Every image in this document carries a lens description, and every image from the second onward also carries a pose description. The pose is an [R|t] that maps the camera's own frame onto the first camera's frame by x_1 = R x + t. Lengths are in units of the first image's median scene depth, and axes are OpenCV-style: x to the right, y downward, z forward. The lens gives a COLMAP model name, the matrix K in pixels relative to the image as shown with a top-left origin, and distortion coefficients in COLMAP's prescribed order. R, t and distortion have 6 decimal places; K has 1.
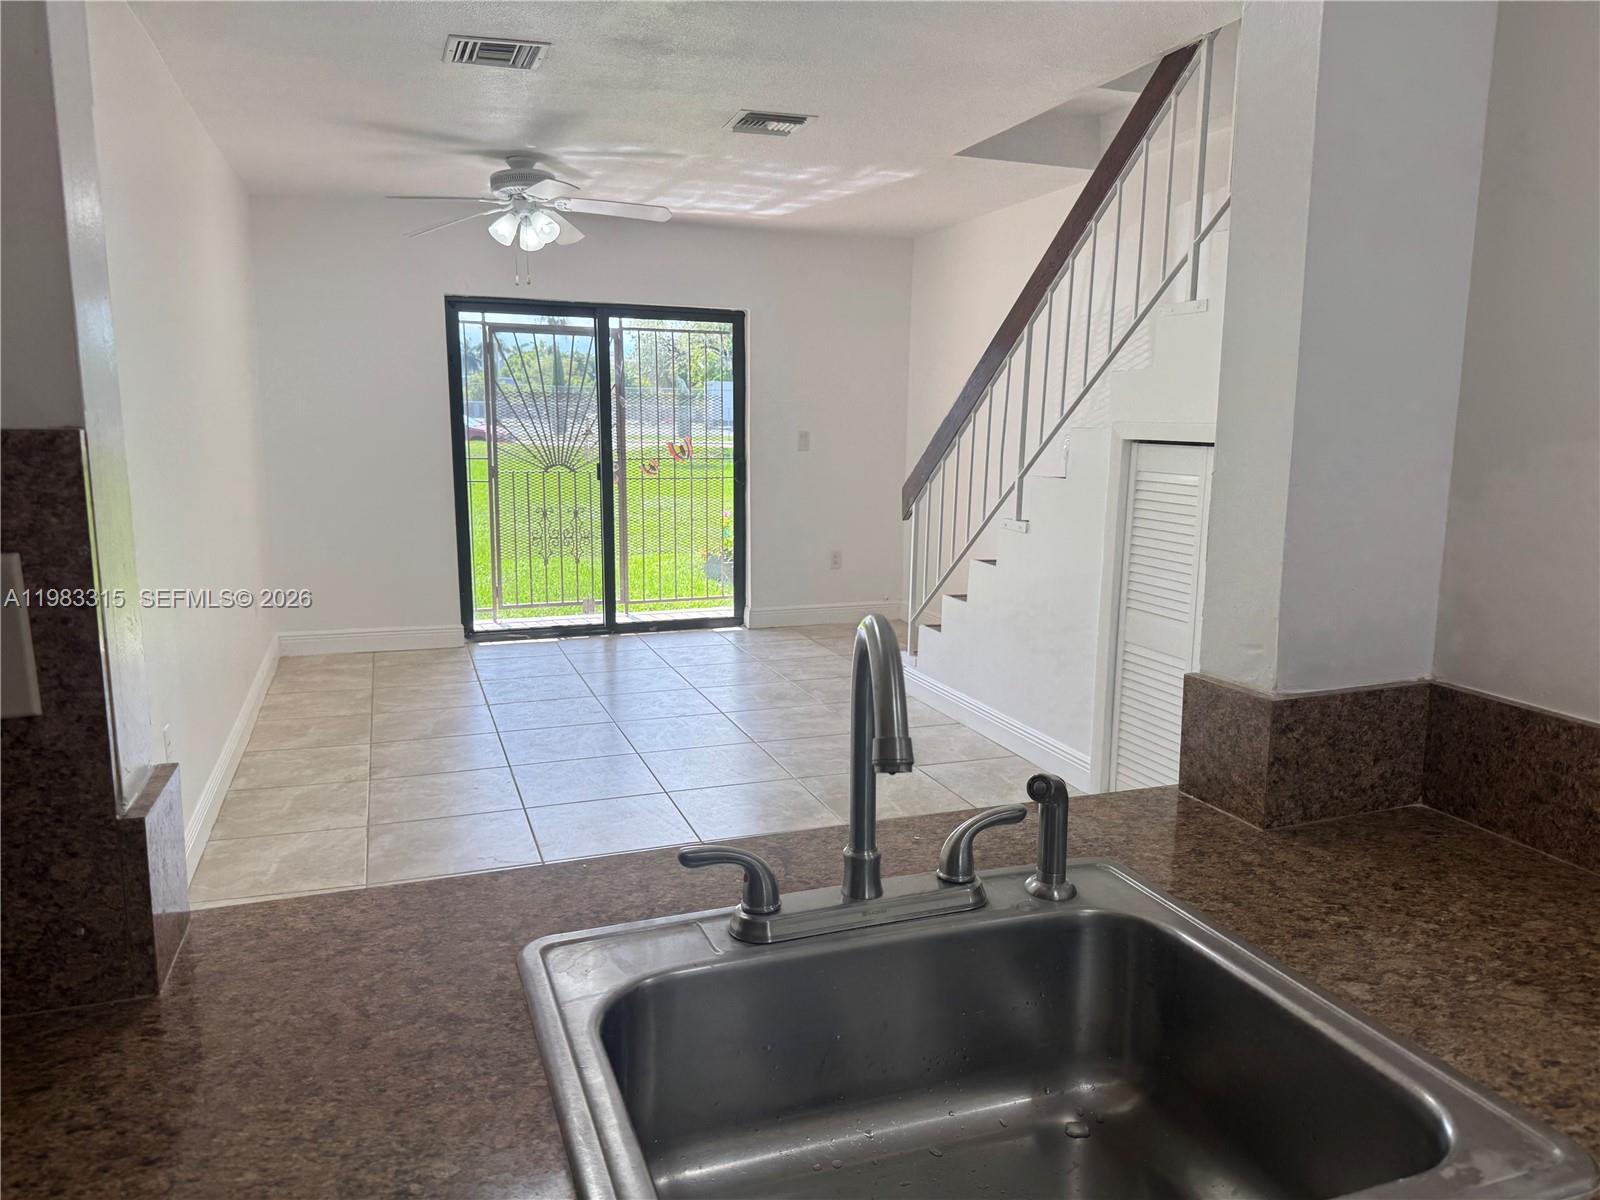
lens RADIAL K [[1127.4, 0, 790.9], [0, 1127.4, 609.9], [0, 0, 1]] dist [0.161185, -0.362237]
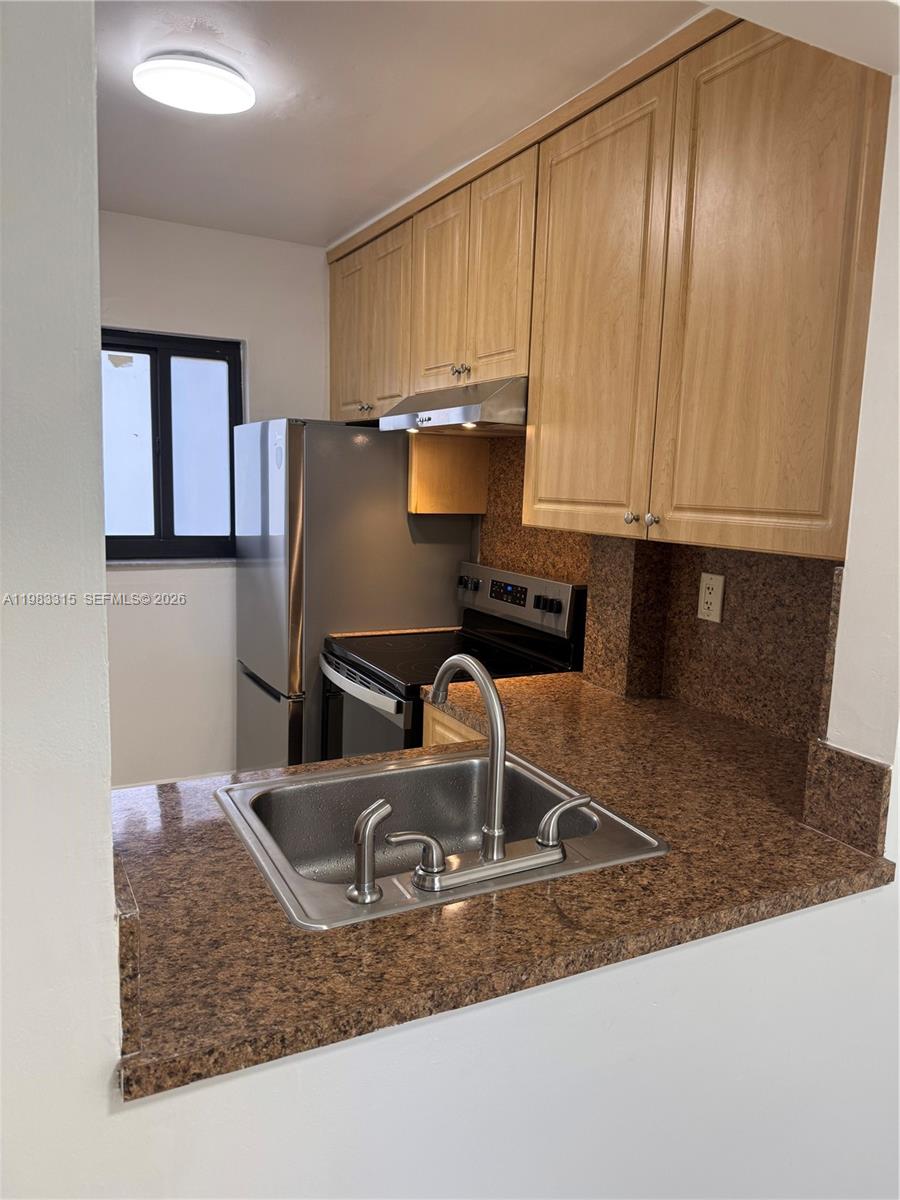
lens RADIAL K [[840.4, 0, 452.0], [0, 840.4, 602.4], [0, 0, 1]] dist [0.111302, -0.162796]
pose [[-0.991889, -0.018337, -0.125779, 0.061532], [-0.056934, 0.948814, 0.310660, -0.101431], [0.113645, 0.315301, -0.942162, 0.450004]]
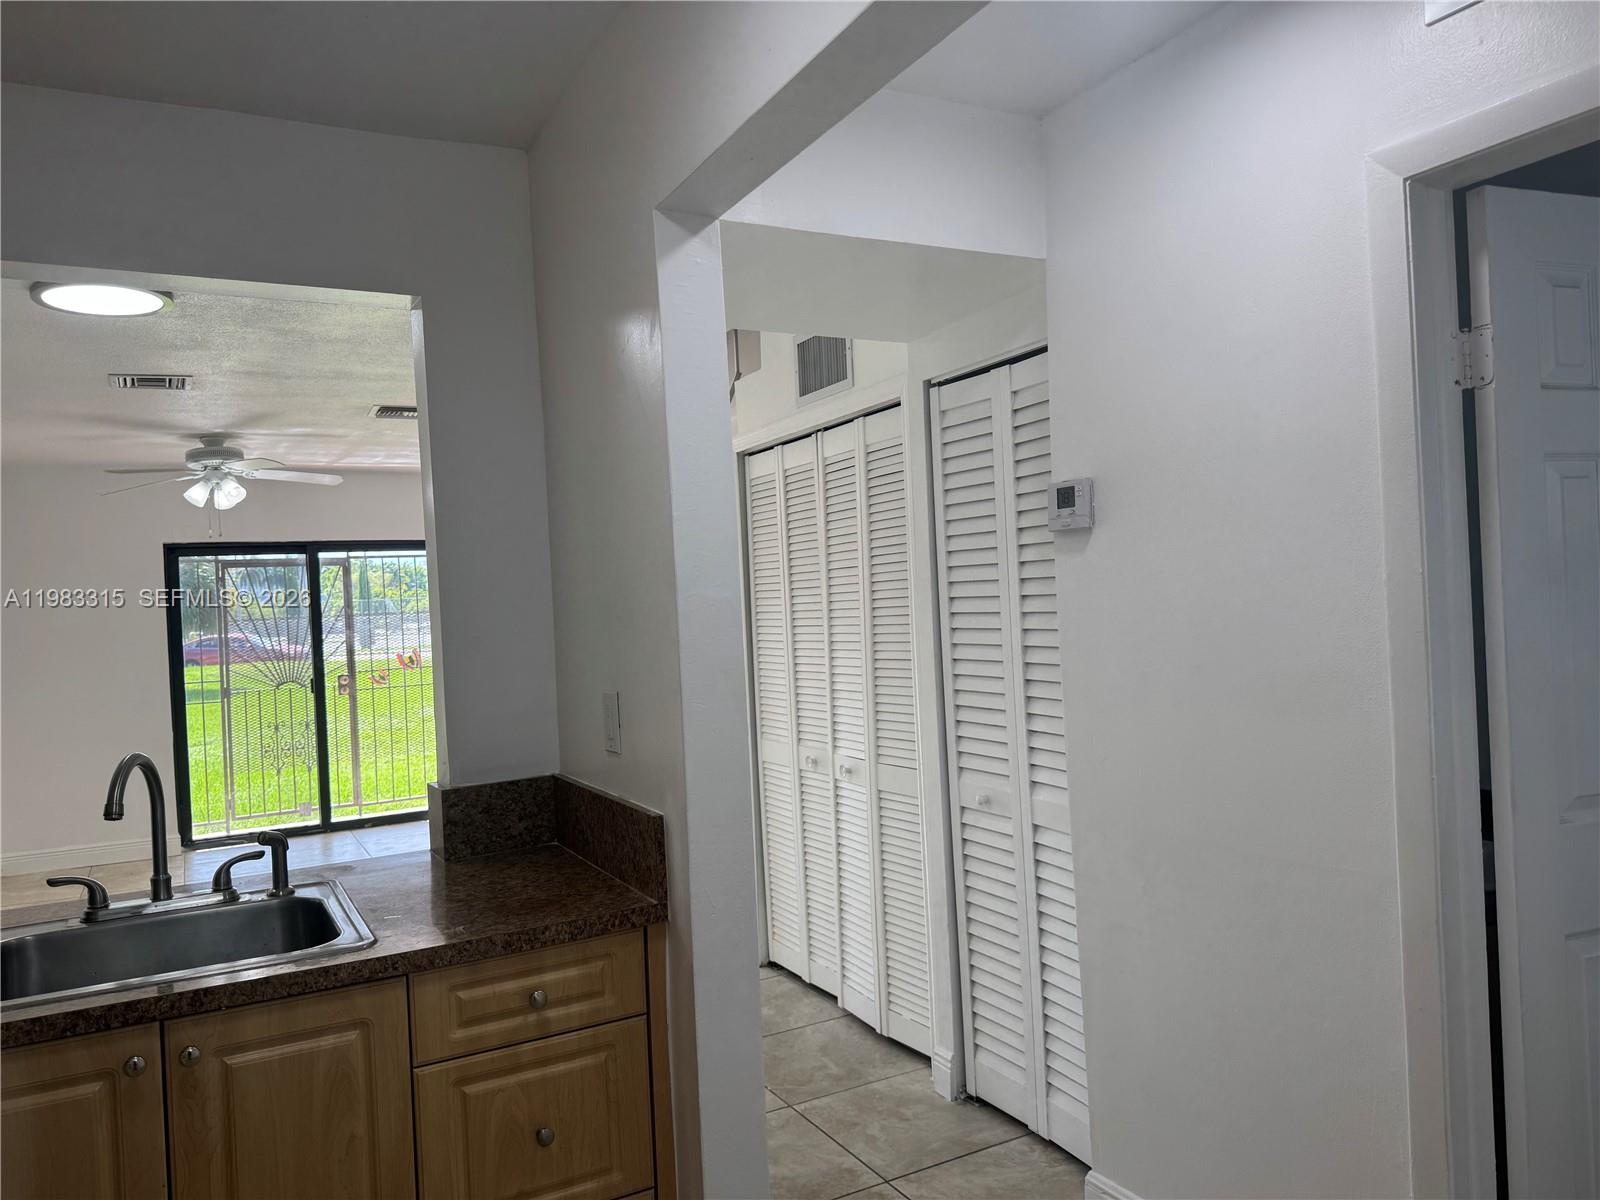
lens RADIAL K [[1129.9, 0, 800.0], [0, 1129.9, 600.0], [0, 0, 1]] dist [0.091801, -0.176388]
pose [[0.986336, -0.057149, 0.154516, 0.200143], [0.083407, 0.982045, -0.169204, 0.038048], [-0.142072, 0.179780, 0.973393, -0.266500]]
